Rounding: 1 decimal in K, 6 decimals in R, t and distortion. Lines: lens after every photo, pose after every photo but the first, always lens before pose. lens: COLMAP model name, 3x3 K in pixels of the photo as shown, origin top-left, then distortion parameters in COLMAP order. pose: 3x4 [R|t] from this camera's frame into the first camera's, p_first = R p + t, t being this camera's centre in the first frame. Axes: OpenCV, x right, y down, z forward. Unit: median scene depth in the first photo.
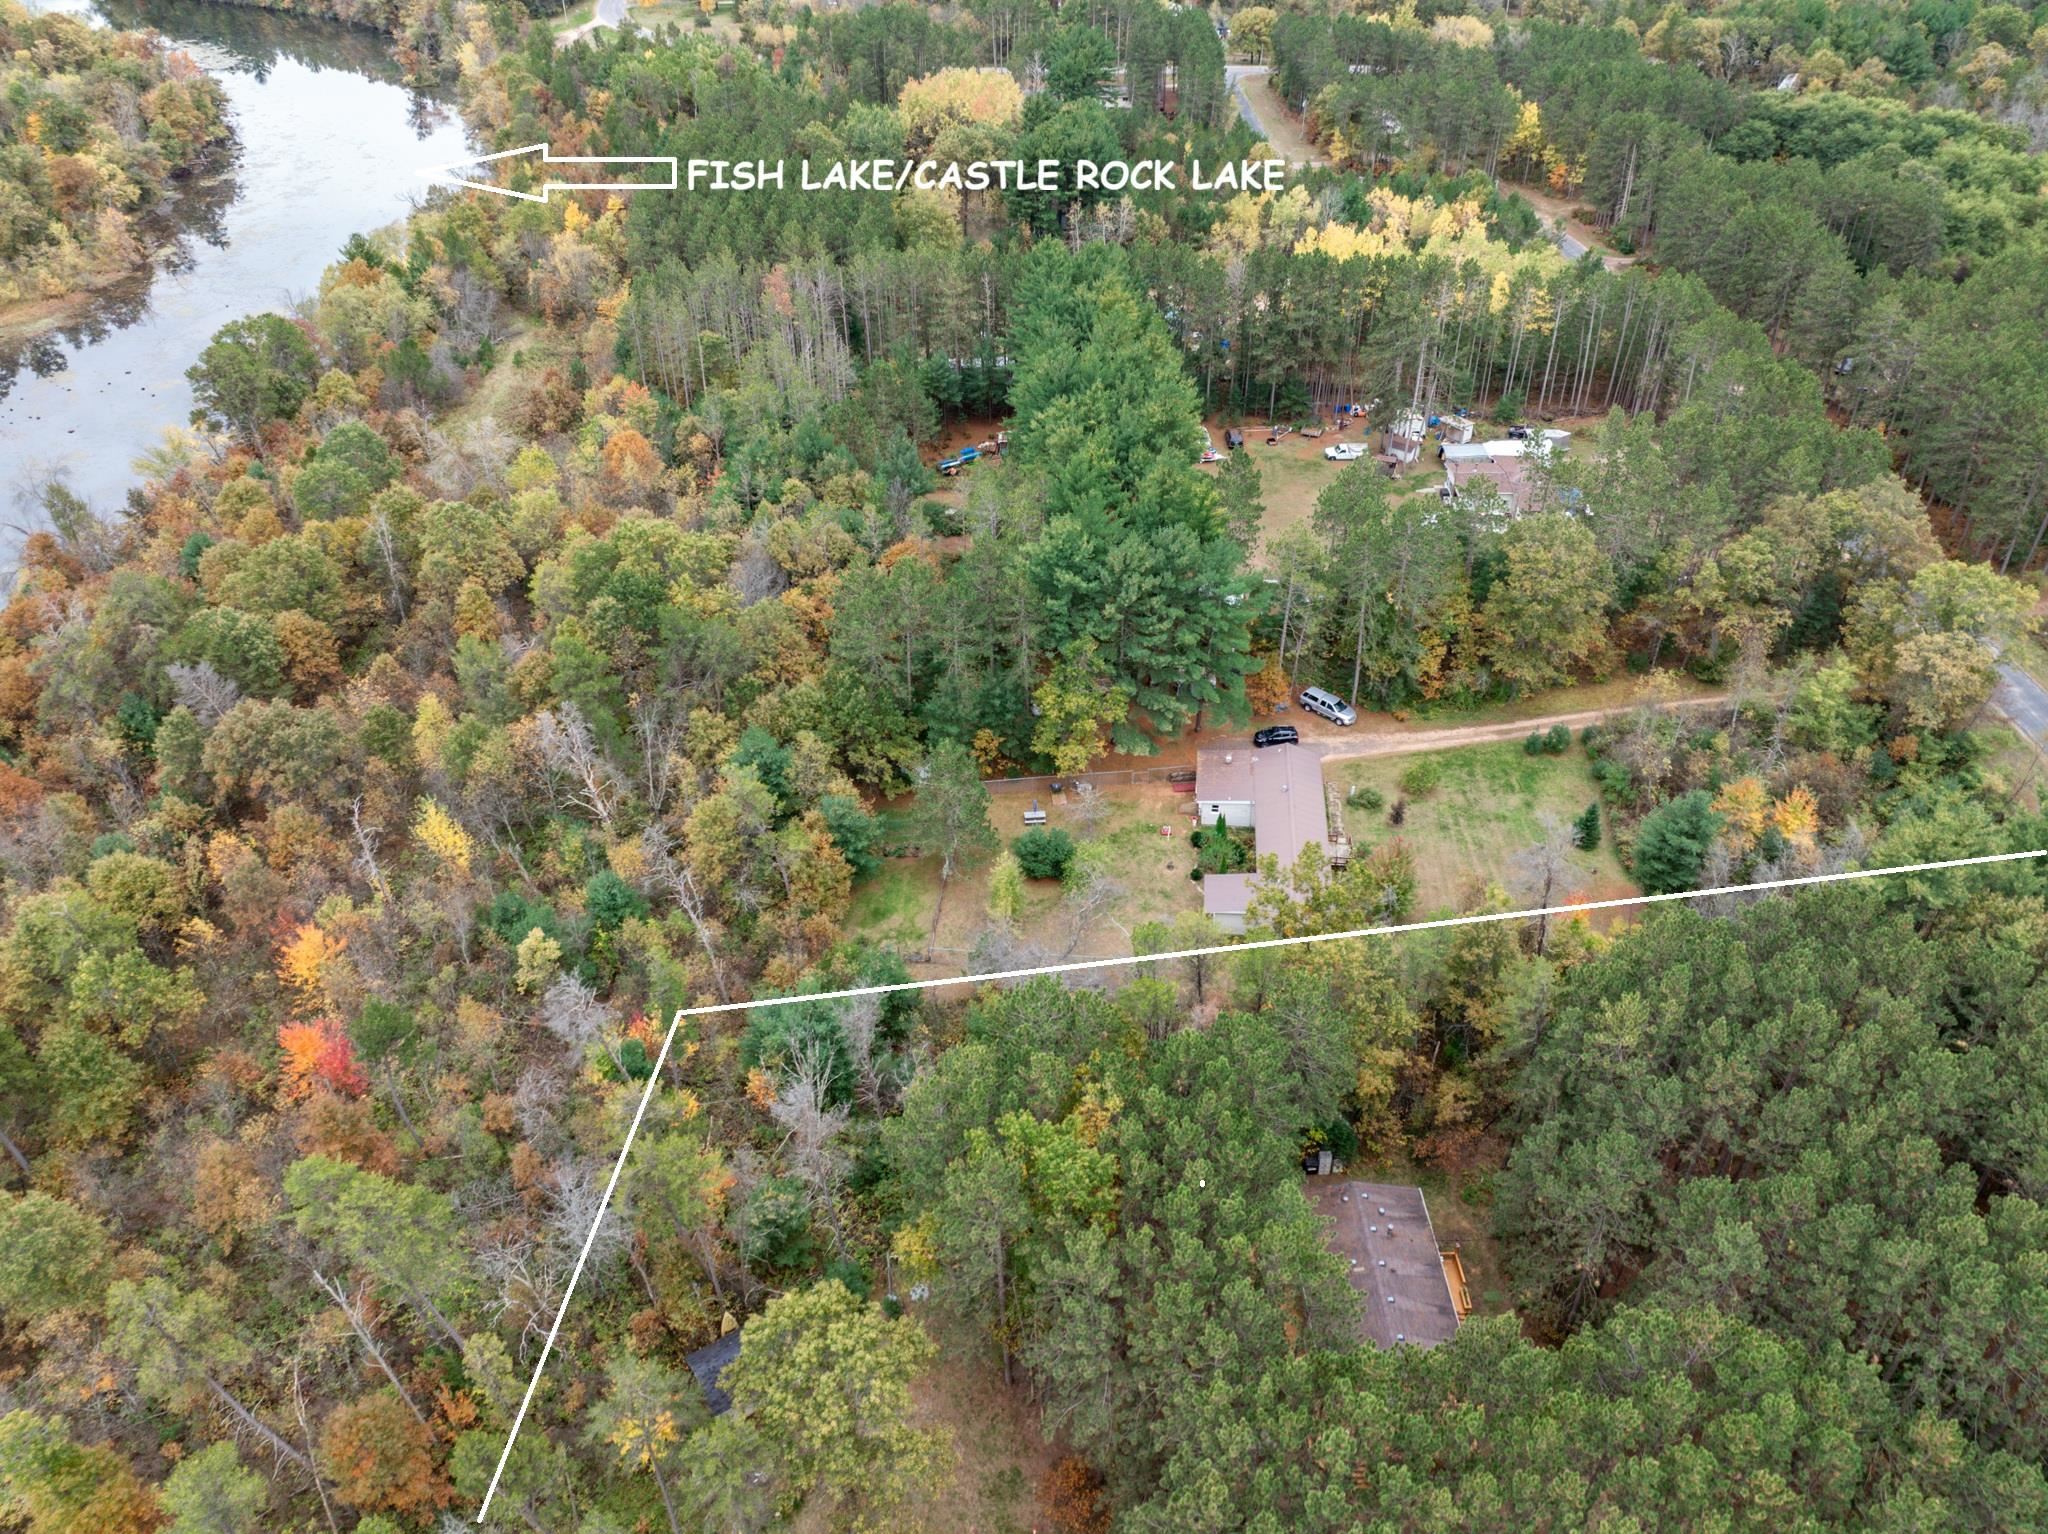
lens RADIAL K [[1440.8, 0, 1024.7], [0, 1440.8, 767.2], [0, 0, 1]] dist [-0.003742, -0.003171]
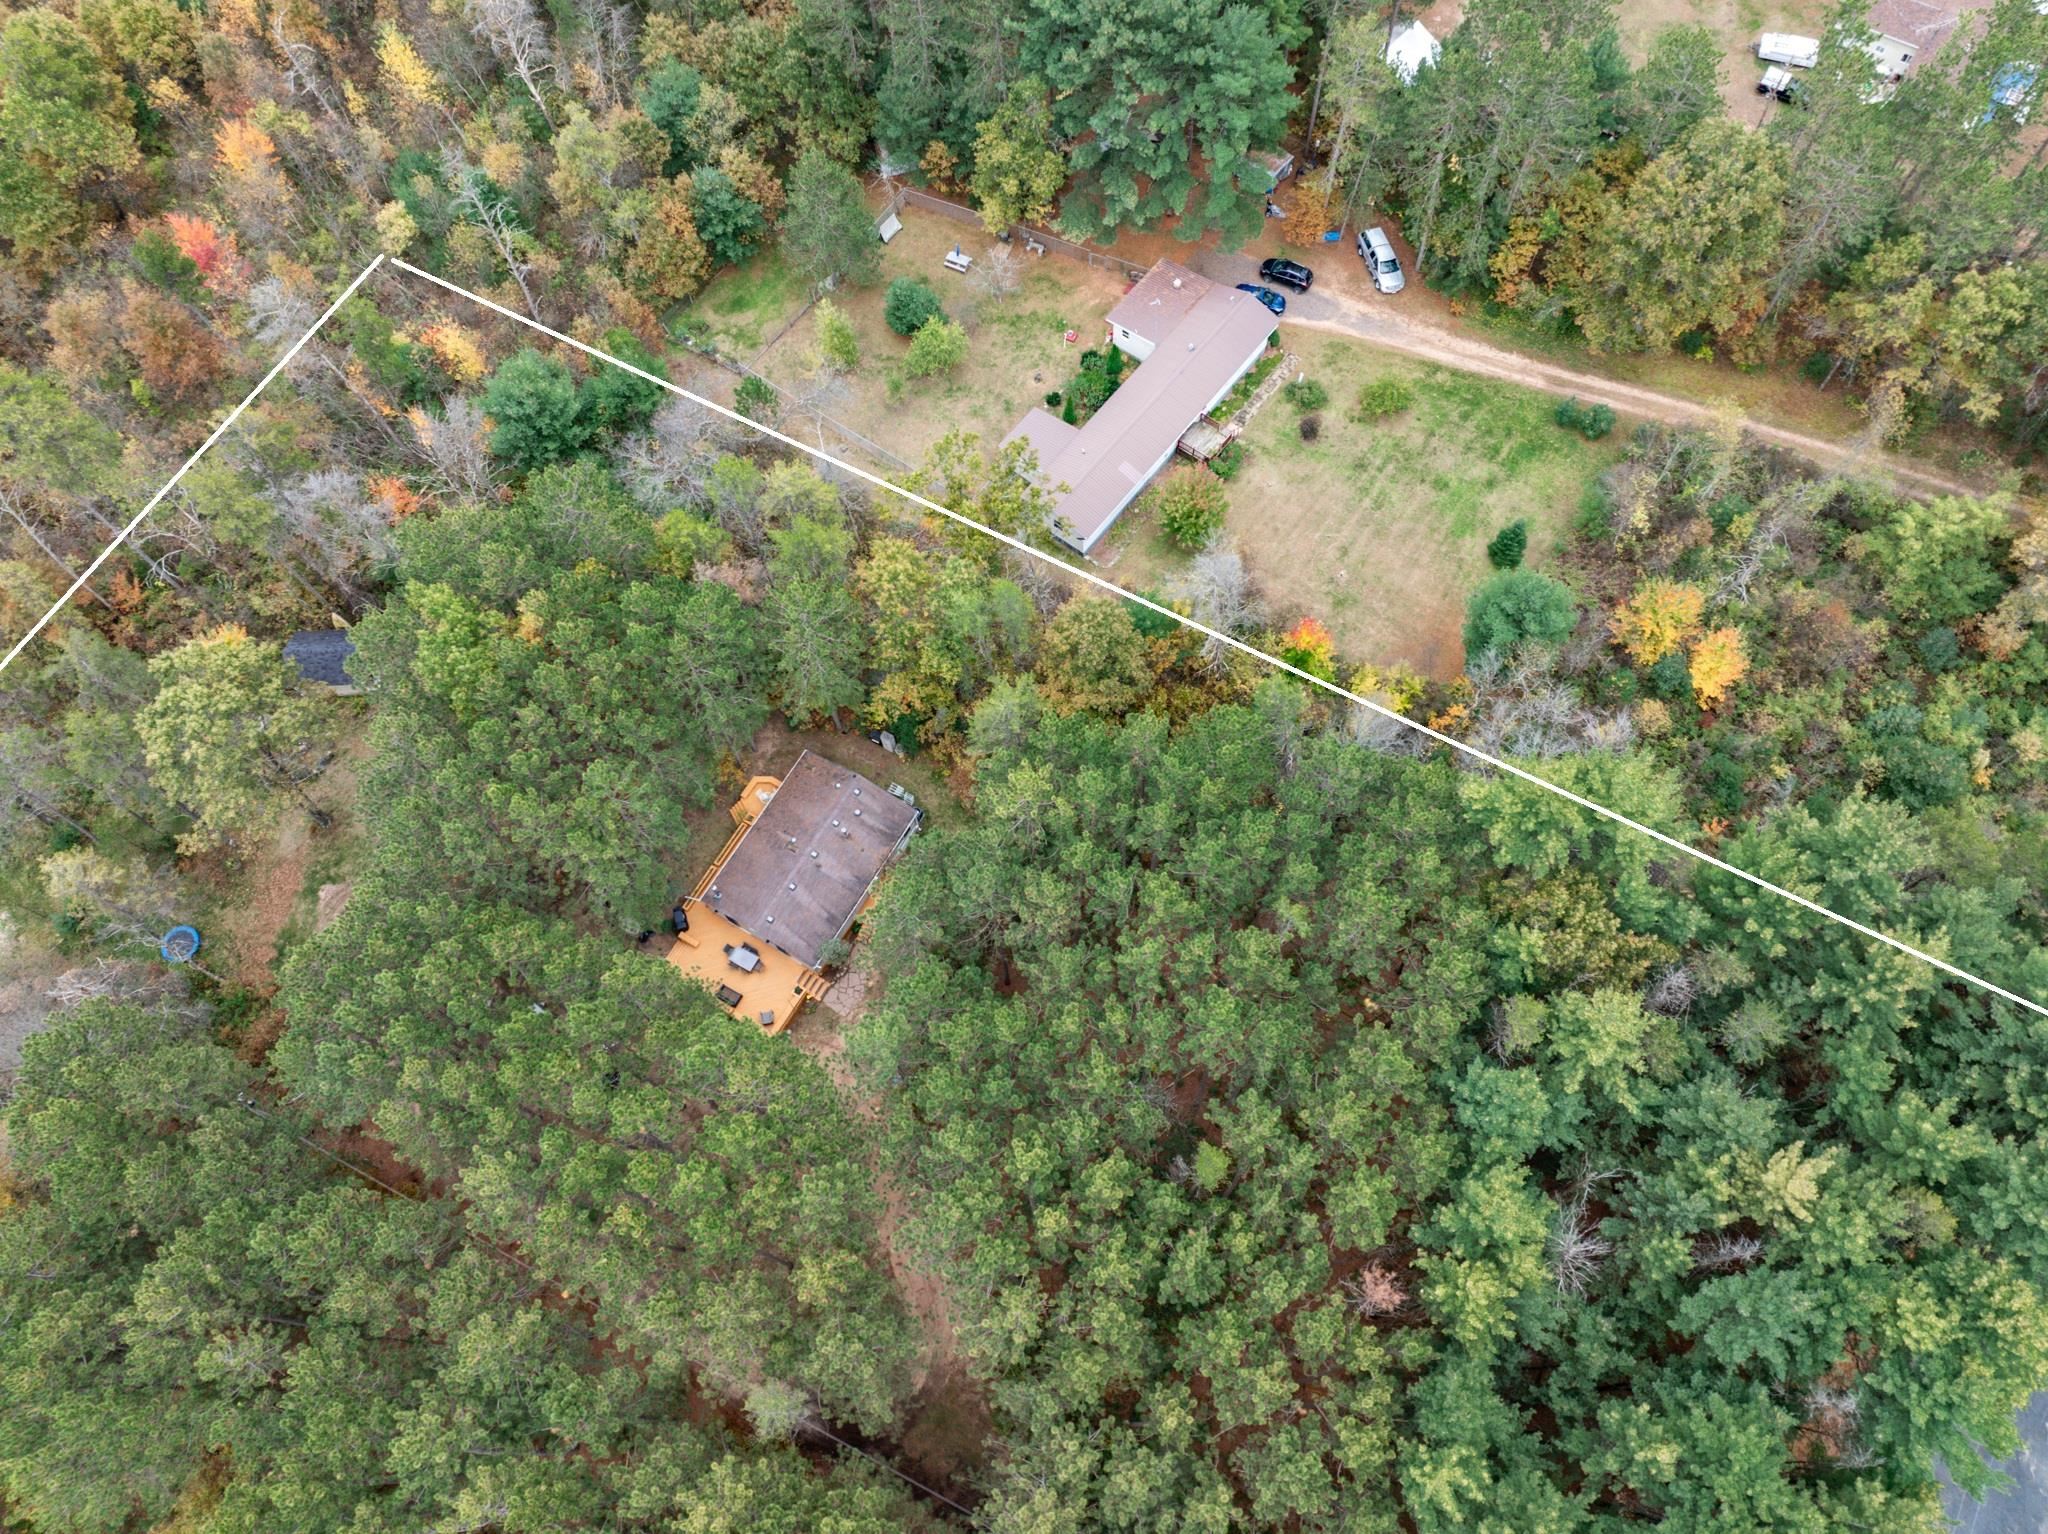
lens RADIAL K [[1440.8, 0, 1023.9], [0, 1440.8, 766.0], [0, 0, 1]] dist [-0.003742, -0.003171]
pose [[0.825375, 0.495187, -0.271192, 0.429635], [-0.280969, 0.776899, 0.563458, -0.233339], [0.489706, -0.388868, 0.780365, 0.174510]]
